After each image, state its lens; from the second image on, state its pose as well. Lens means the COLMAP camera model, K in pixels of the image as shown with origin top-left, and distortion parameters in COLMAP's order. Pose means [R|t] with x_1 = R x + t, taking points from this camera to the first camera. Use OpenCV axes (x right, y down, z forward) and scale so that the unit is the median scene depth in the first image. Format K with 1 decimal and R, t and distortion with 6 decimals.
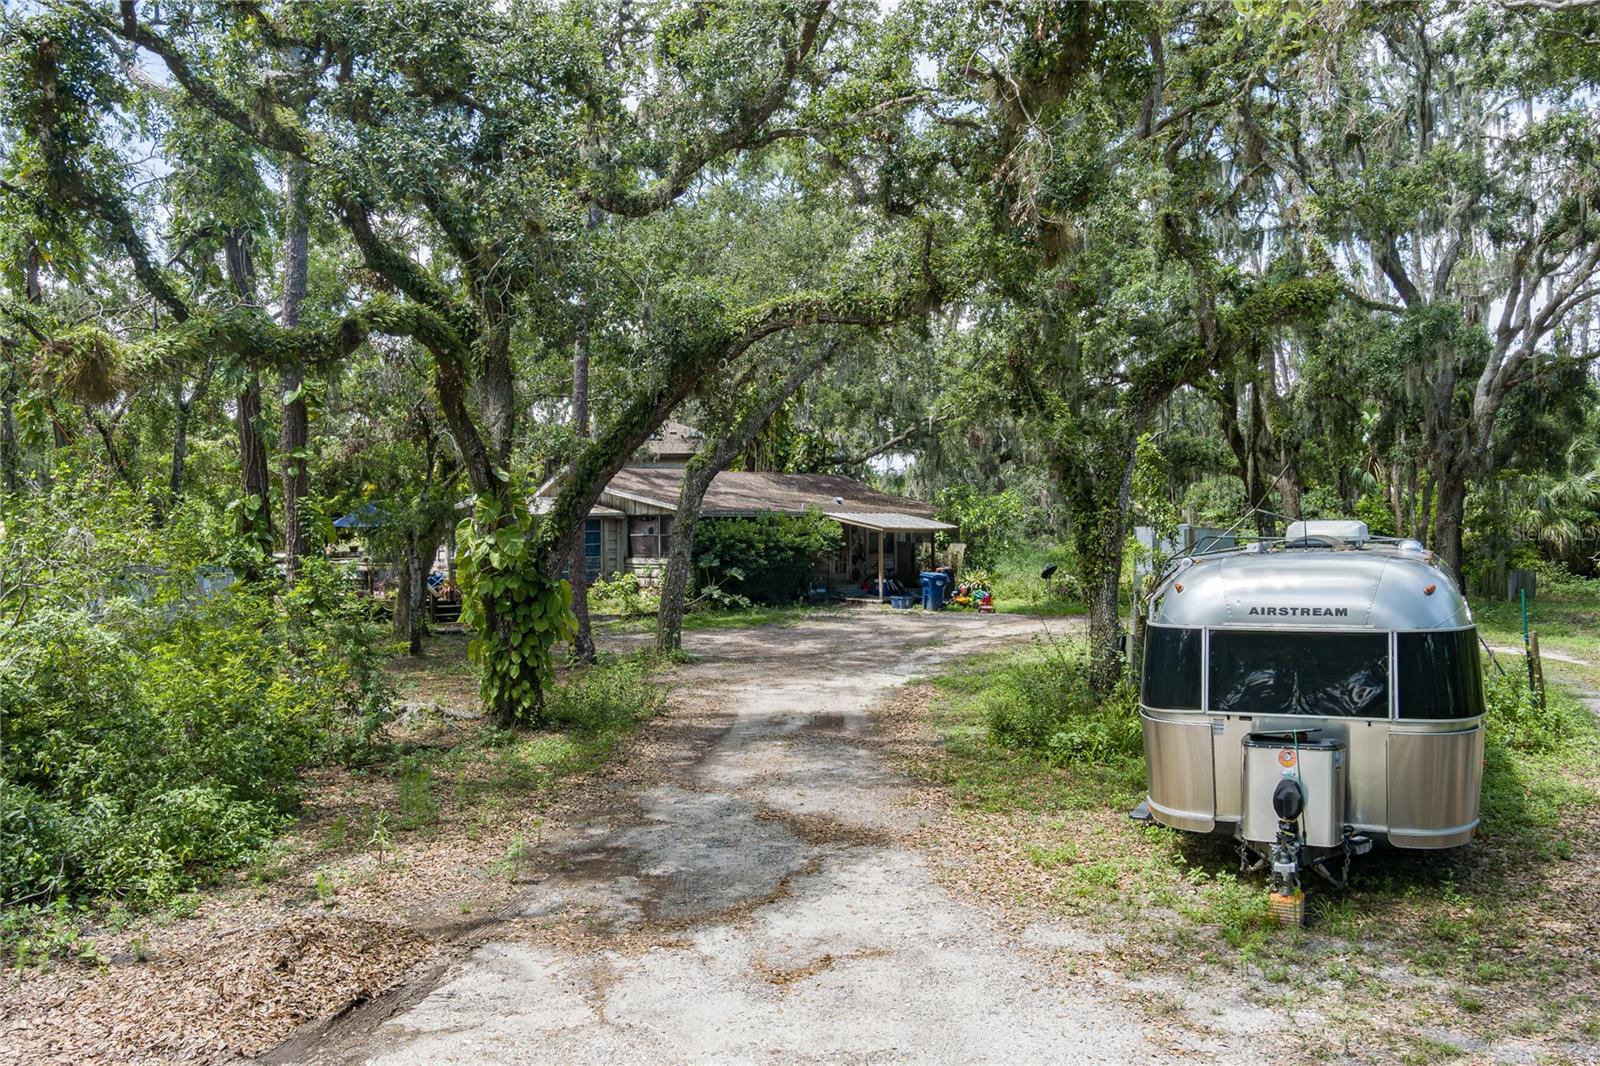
lens RADIAL K [[1310.6, 0, 805.4], [0, 1310.6, 528.2], [0, 0, 1]] dist [-0.089632, 0.053650]
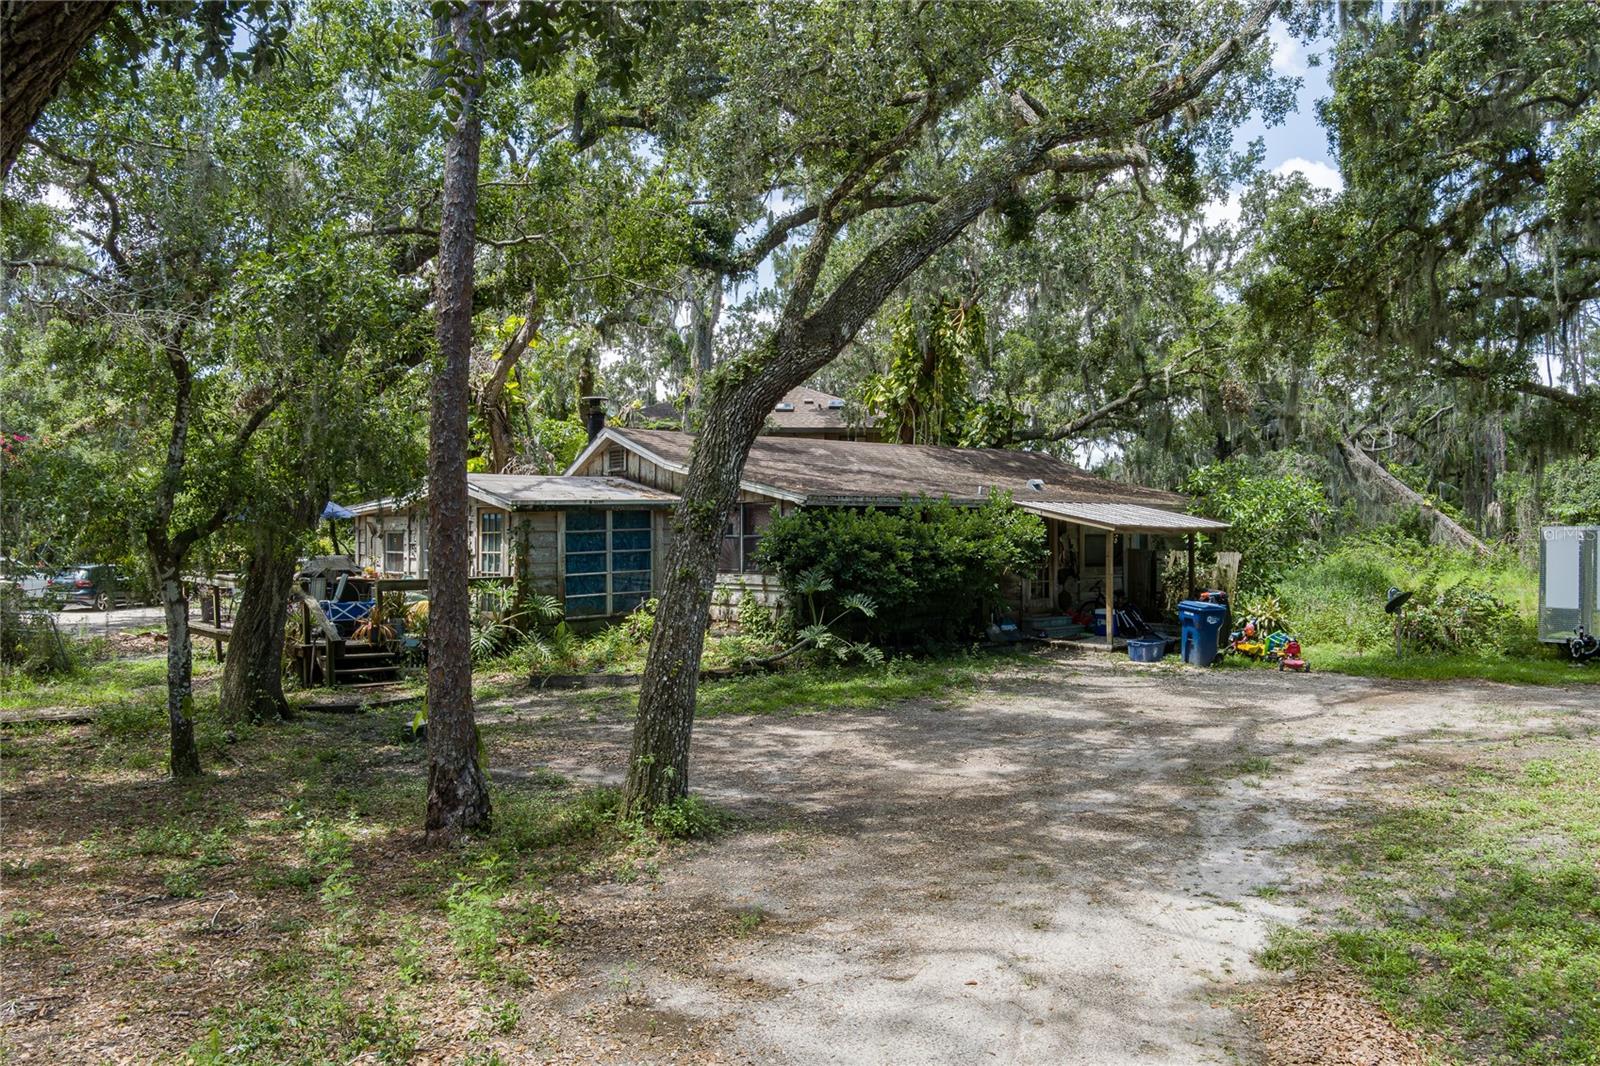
lens RADIAL K [[1310.6, 0, 805.4], [0, 1310.6, 528.2], [0, 0, 1]] dist [-0.089632, 0.053650]
pose [[0.990475, 0.002887, -0.137666, 0.001672], [-0.003325, 0.999990, -0.002951, 0.002980], [0.137656, 0.003380, 0.990474, 0.385081]]
